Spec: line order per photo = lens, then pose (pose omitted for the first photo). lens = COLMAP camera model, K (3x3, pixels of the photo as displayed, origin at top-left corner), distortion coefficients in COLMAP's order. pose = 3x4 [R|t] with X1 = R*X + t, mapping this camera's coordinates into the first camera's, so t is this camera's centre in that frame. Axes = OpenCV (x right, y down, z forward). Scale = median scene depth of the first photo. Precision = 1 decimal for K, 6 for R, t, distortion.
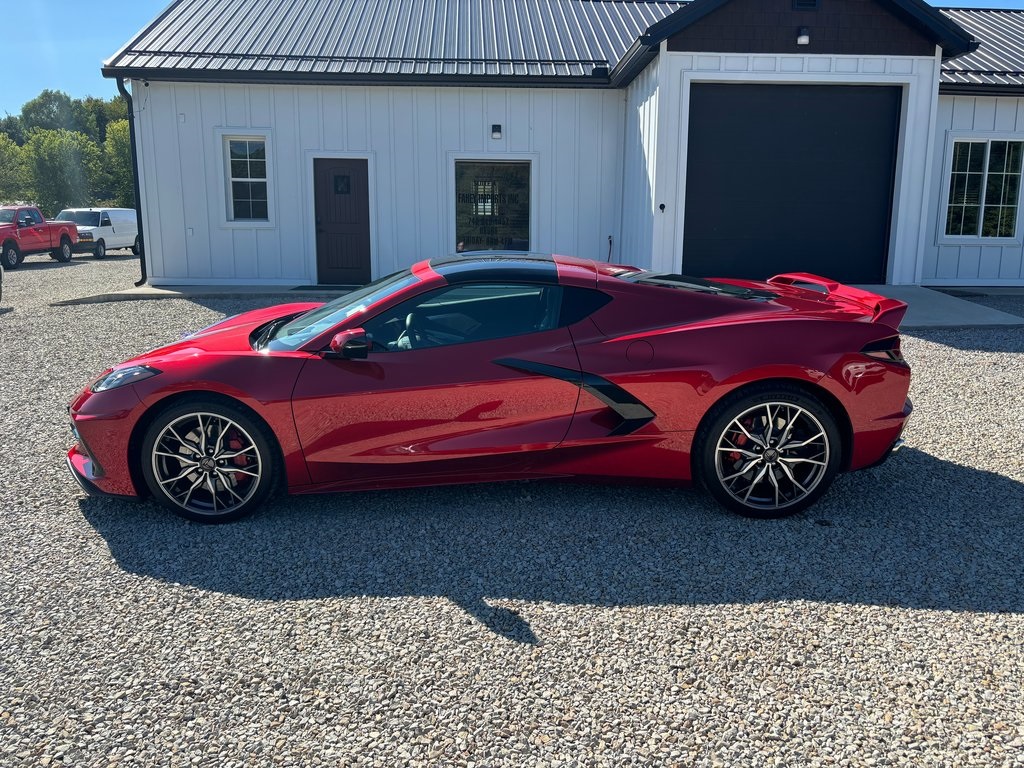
lens RADIAL K [[788.2, 0, 516.1], [0, 788.2, 385.8], [0, 0, 1]] dist [0.035772, -0.034596]
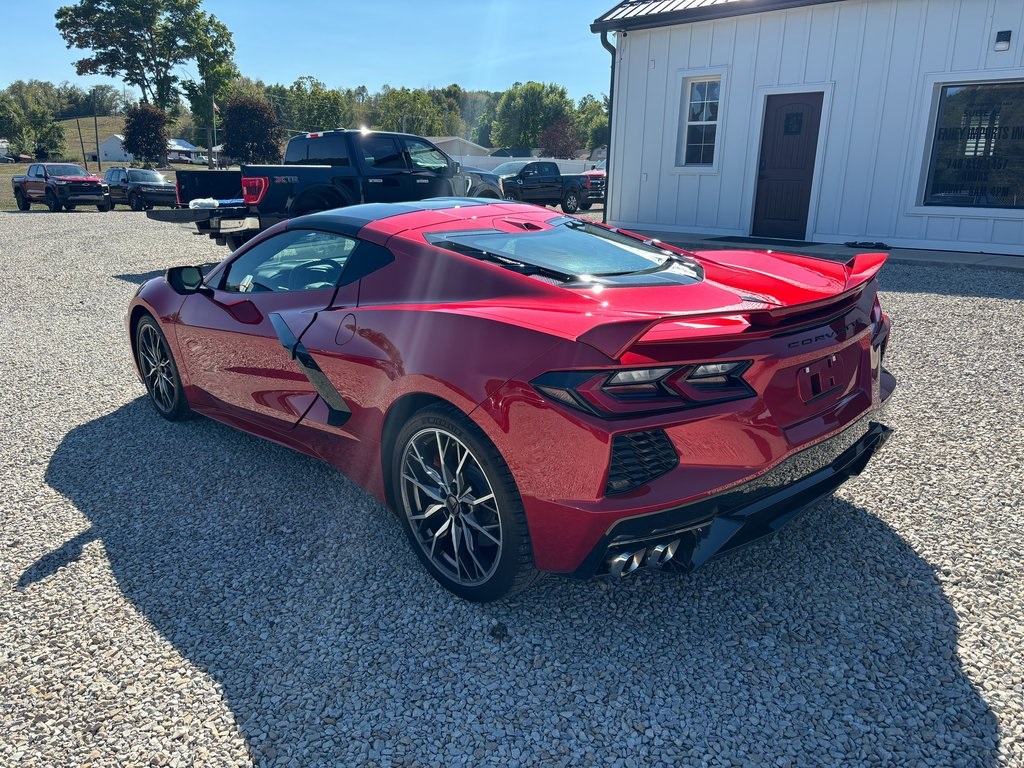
lens RADIAL K [[788.2, 0, 514.0], [0, 788.2, 376.0], [0, 0, 1]] dist [0.035772, -0.034596]
pose [[0.668074, 0.188955, -0.719704, 0.264252], [-0.151689, 0.981494, 0.116880, -0.035026], [0.728470, 0.031086, 0.684373, 0.180882]]
